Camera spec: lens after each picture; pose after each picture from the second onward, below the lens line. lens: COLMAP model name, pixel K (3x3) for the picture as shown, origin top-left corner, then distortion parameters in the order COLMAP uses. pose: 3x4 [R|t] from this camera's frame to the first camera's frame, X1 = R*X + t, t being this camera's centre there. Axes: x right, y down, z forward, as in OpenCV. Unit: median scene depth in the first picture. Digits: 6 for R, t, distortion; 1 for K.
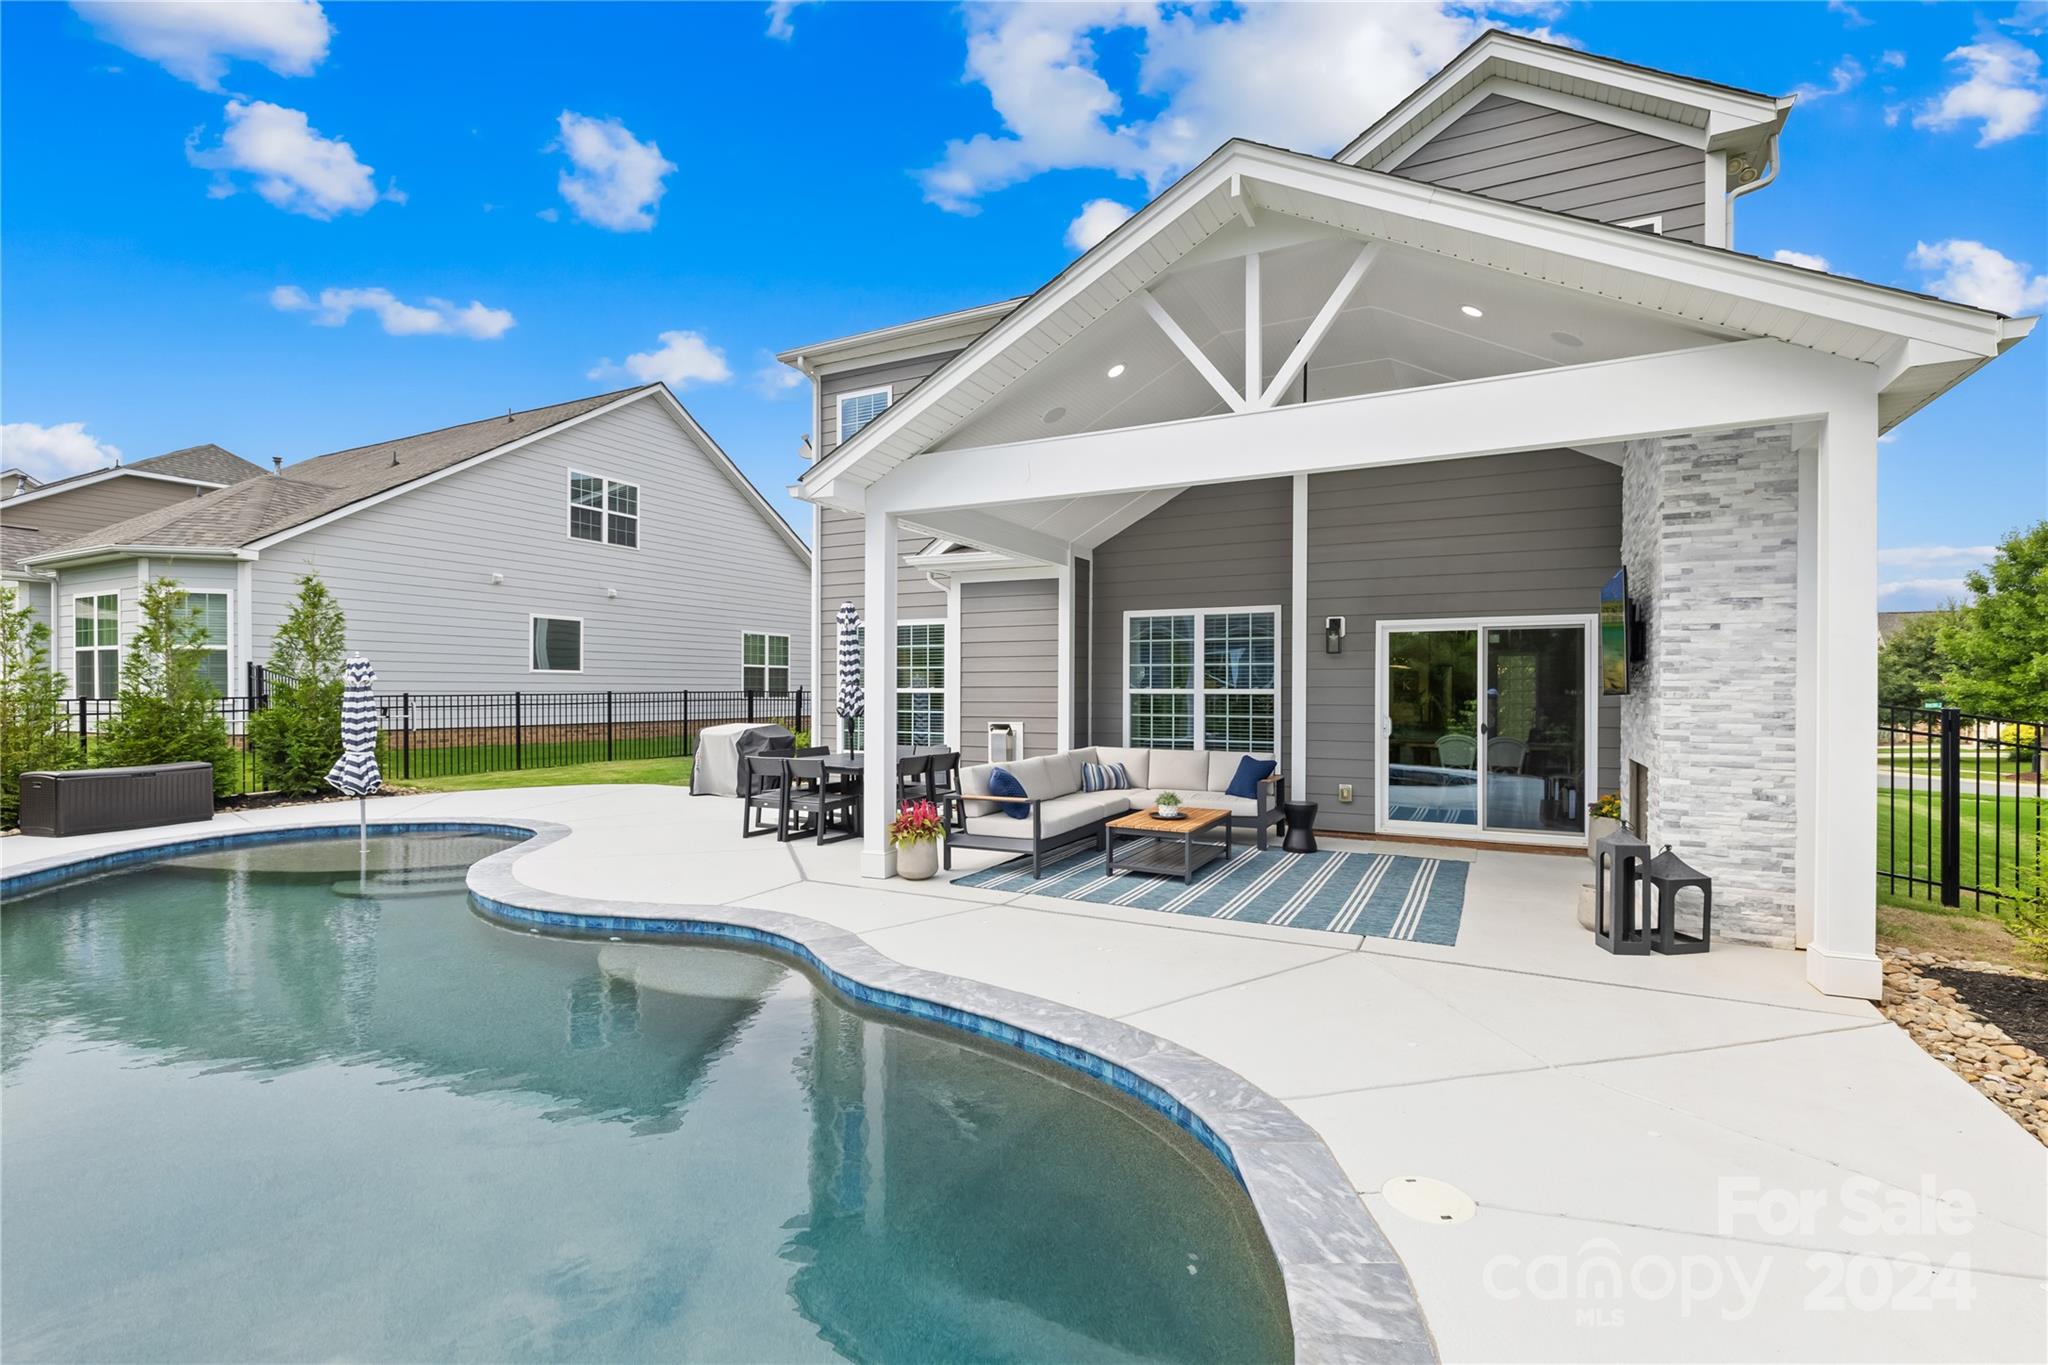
lens RADIAL K [[912.6, 0, 1026.6], [0, 912.6, 695.9], [0, 0, 1]] dist [0.001085, -0.000057]
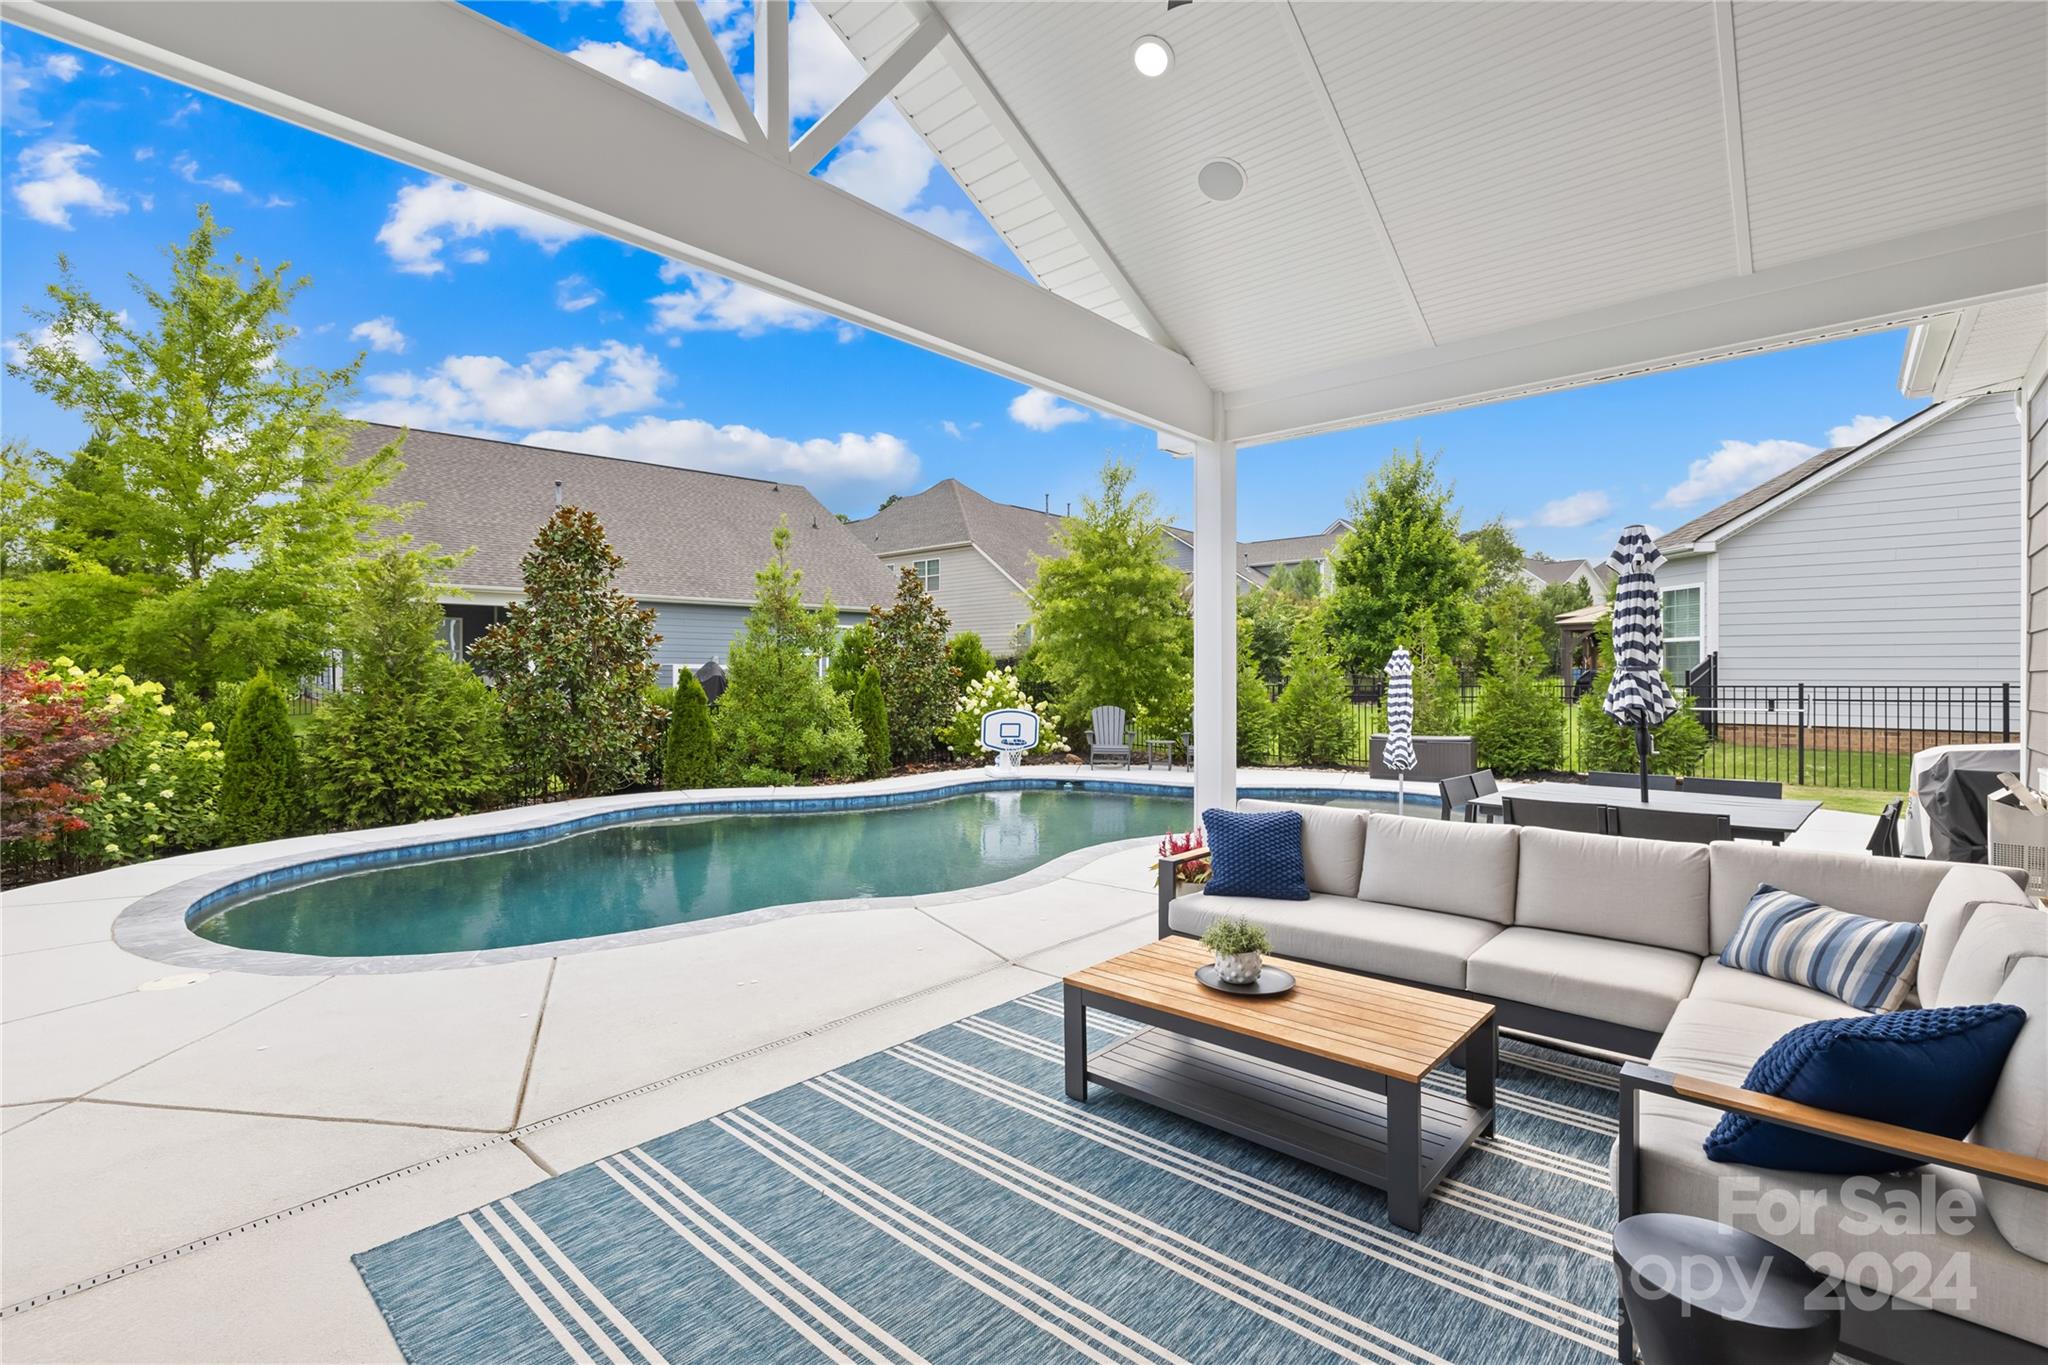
lens RADIAL K [[864.3, 0, 1023.4], [0, 864.3, 672.7], [0, 0, 1]] dist [0.001390, 0.000189]
pose [[-0.286427, -0.006439, -0.958081, 0.422114], [-0.007874, 0.999959, -0.004366, -0.005037], [0.958070, 0.006293, -0.286466, 0.775392]]
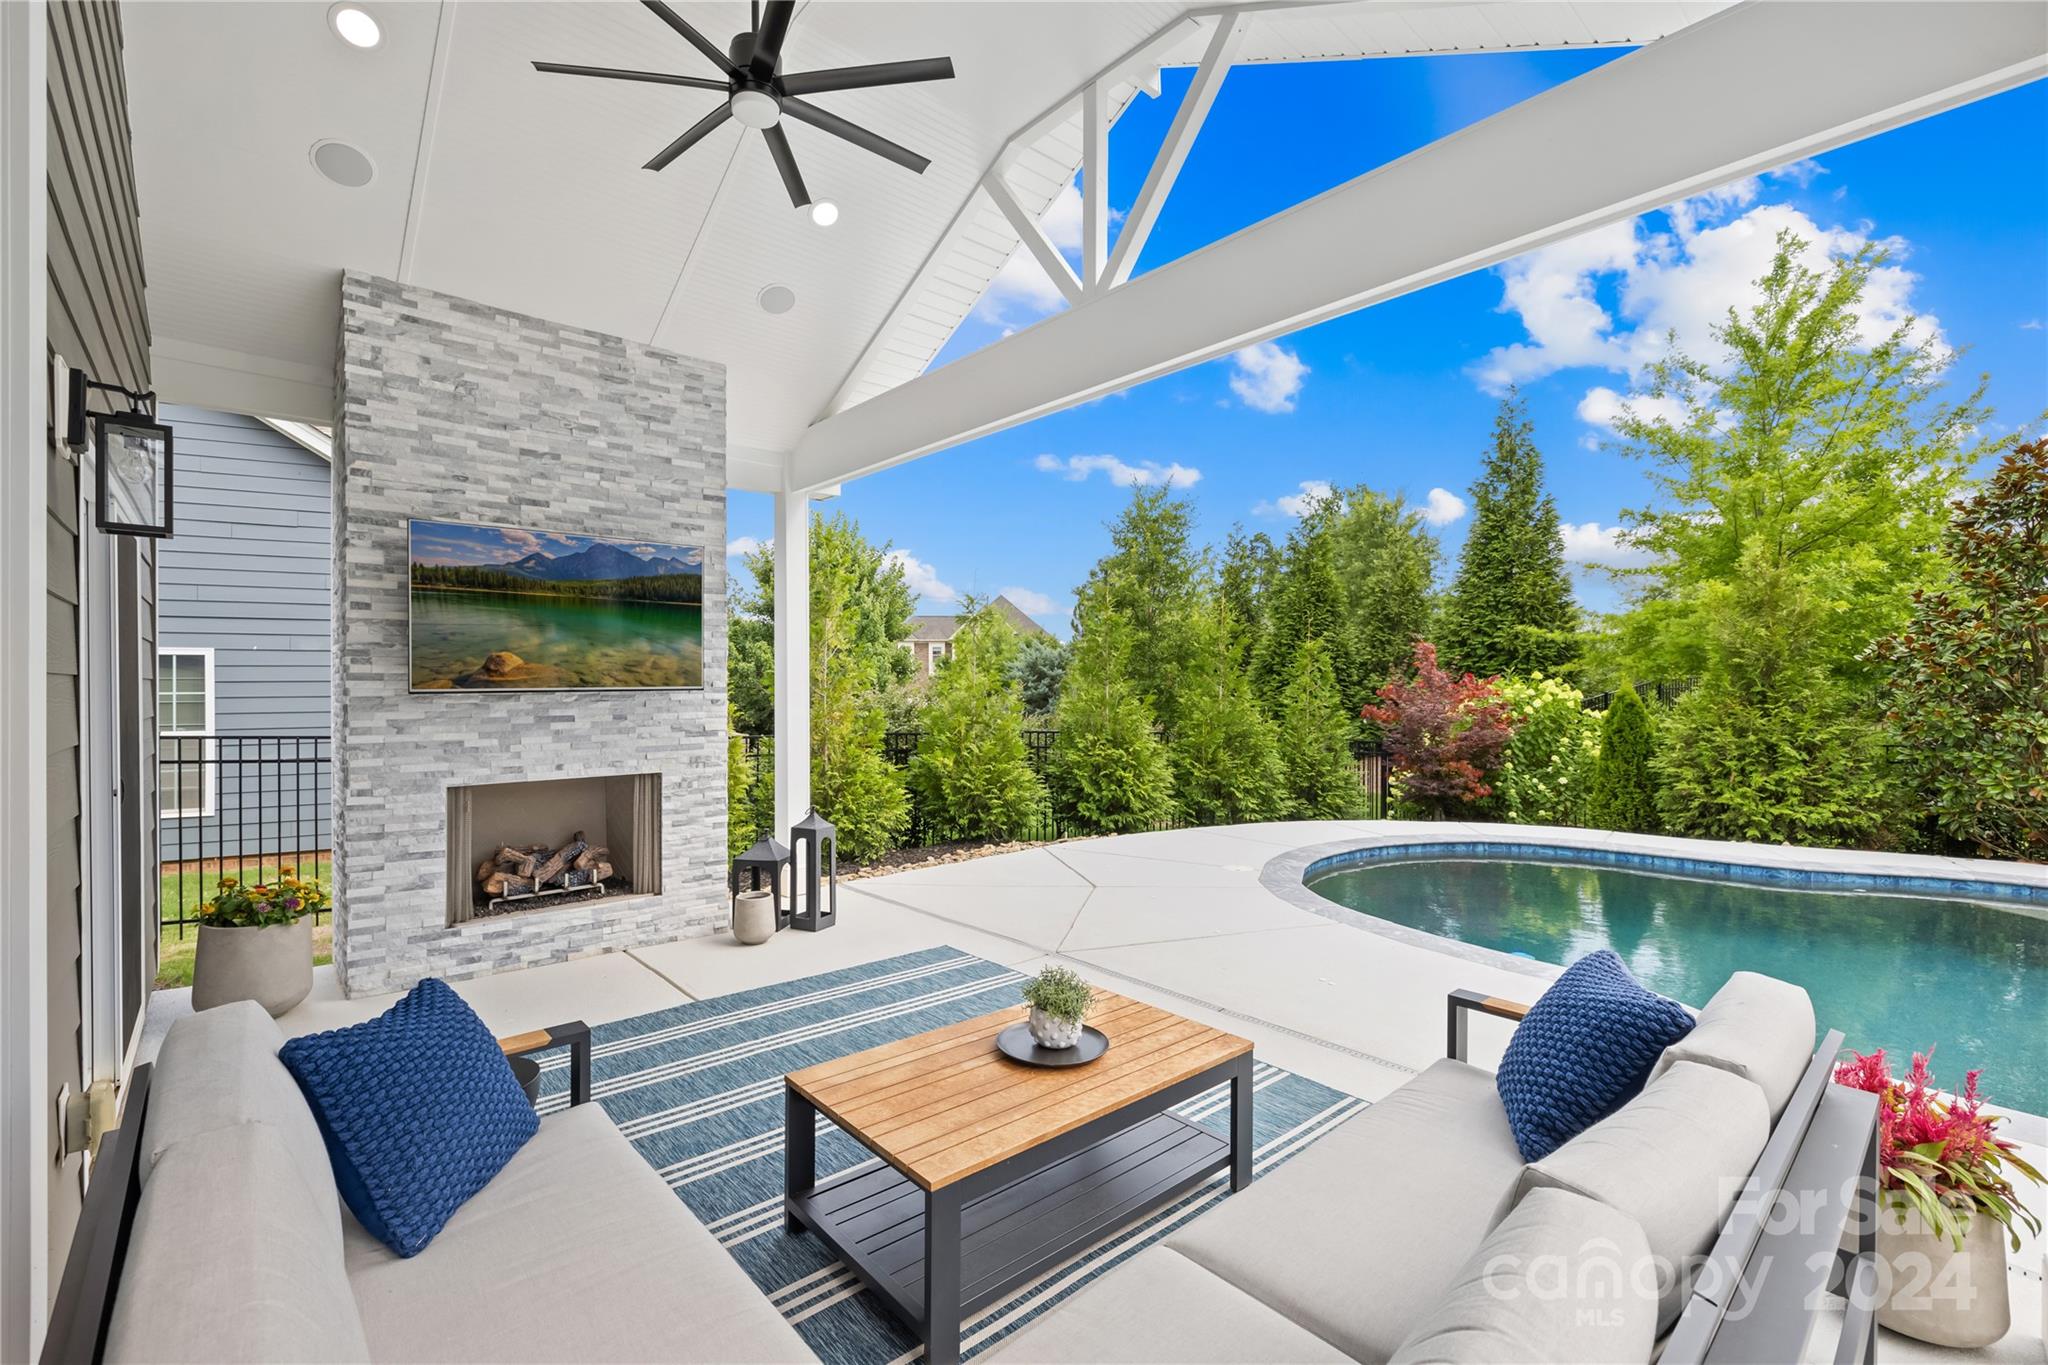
lens RADIAL K [[883.9, 0, 987.5], [0, 883.9, 686.2], [0, 0, 1]] dist [-0.000861, -0.000073]
pose [[-0.920959, -0.002577, 0.389652, 0.040221], [0.000855, 0.999962, 0.008634, -0.007306], [-0.389660, 0.008284, -0.920922, 1.001577]]
